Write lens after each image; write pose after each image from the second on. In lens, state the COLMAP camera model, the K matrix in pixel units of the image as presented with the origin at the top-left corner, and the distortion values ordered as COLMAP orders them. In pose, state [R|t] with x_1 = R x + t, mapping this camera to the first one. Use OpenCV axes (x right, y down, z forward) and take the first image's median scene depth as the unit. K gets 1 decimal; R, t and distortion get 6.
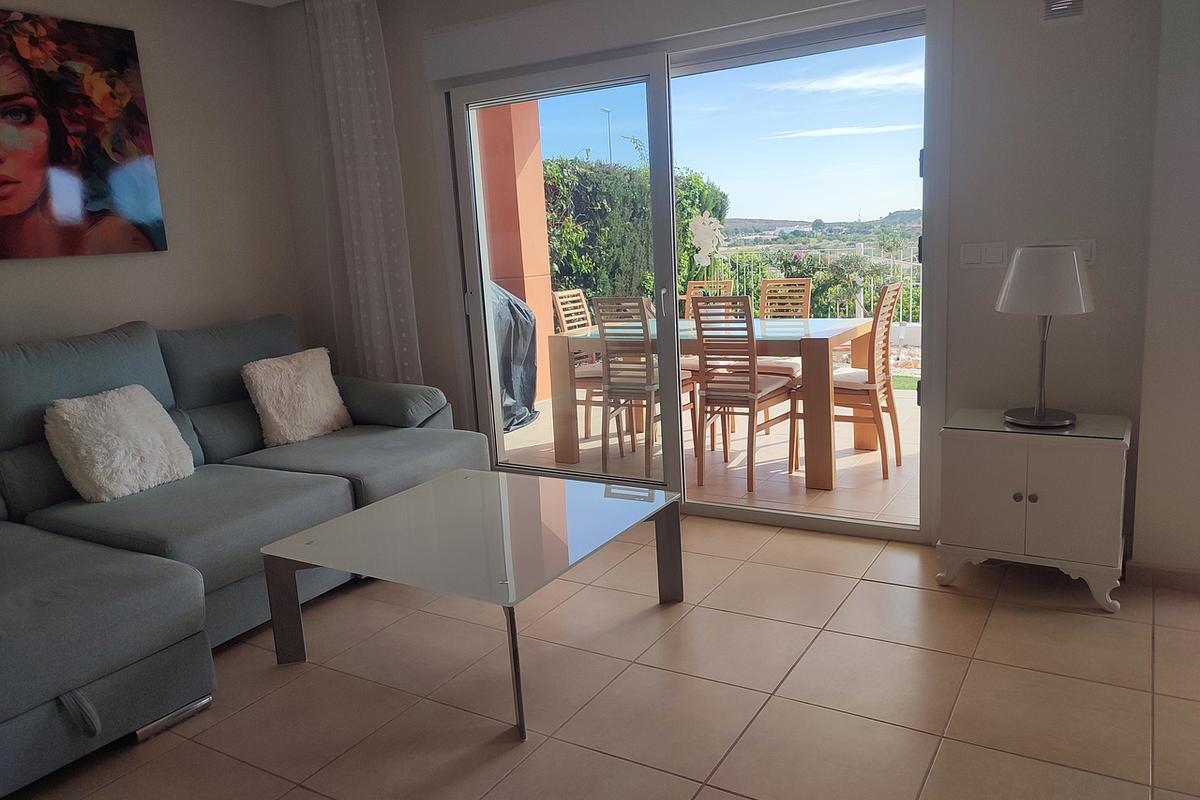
lens RADIAL K [[870.8, 0, 592.1], [0, 870.8, 403.2], [0, 0, 1]] dist [0.035312, -0.031805]
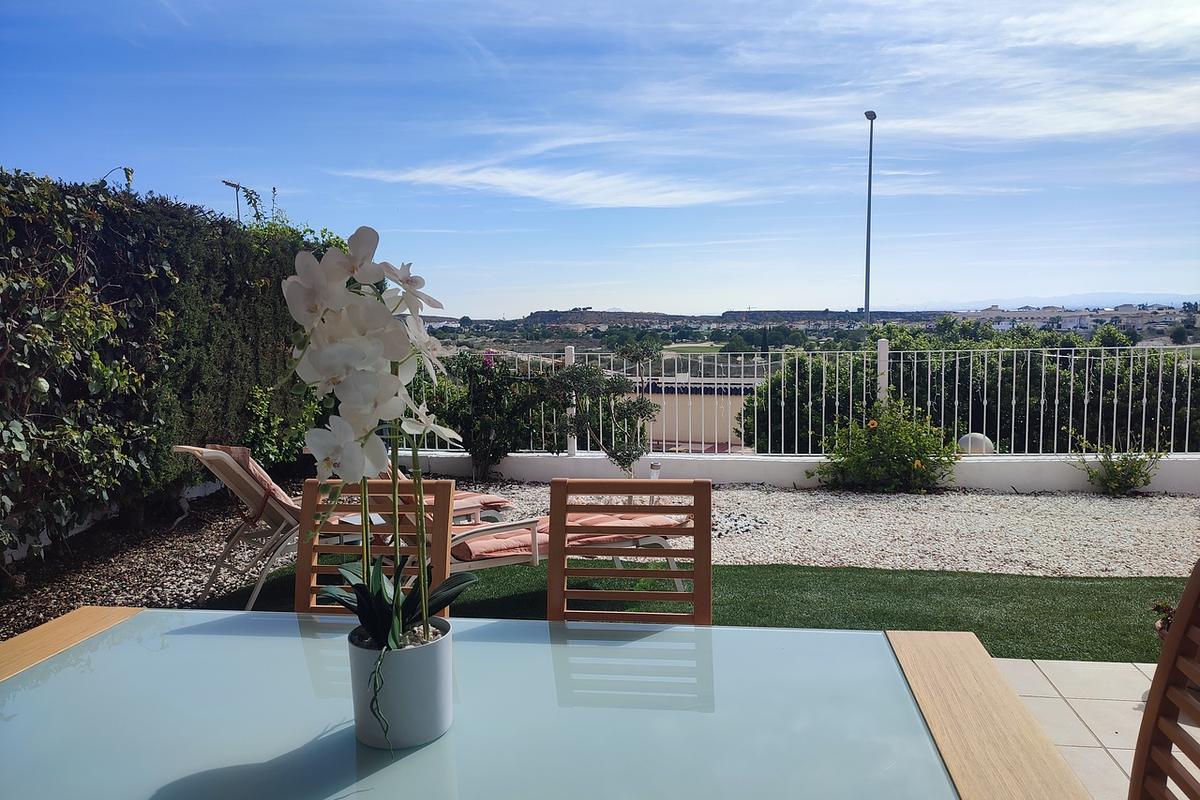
lens RADIAL K [[870.8, 0, 605.3], [0, 870.8, 399.2], [0, 0, 1]] dist [0.035312, -0.031805]
pose [[0.917940, -0.004317, 0.396695, 0.108898], [0.048284, 0.993723, -0.100914, -0.168770], [-0.393769, 0.111787, 0.912387, 0.861149]]
